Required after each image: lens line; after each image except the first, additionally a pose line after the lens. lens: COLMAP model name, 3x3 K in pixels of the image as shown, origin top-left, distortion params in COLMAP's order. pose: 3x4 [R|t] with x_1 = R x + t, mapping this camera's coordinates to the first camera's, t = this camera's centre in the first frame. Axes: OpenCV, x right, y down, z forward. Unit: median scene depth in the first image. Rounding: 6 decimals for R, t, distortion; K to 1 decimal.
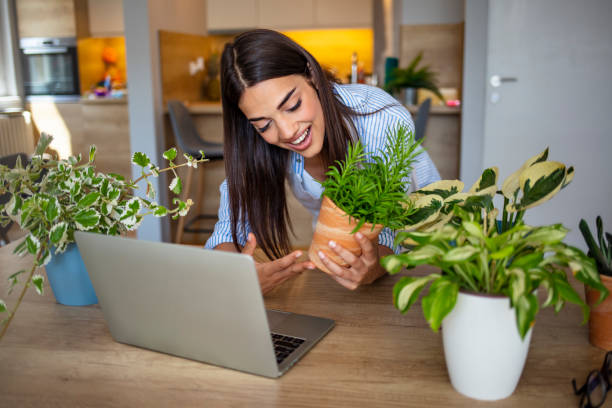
lens RADIAL K [[591.7, 0, 306.0], [0, 591.7, 204.0], [0, 0, 1]] dist [-0.049737, 0.003150]
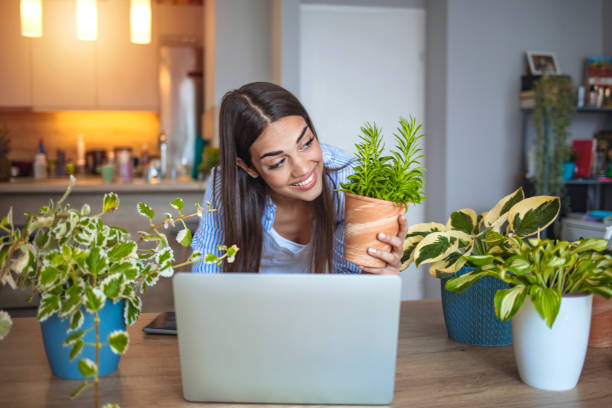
lens RADIAL K [[591.7, 0, 306.0], [0, 591.7, 204.0], [0, 0, 1]] dist [-0.049737, 0.003150]
pose [[0.921807, -0.018885, 0.387189, -0.496674], [0.074022, 0.989009, -0.127991, 0.062917], [-0.380516, 0.146644, 0.913073, 0.062833]]
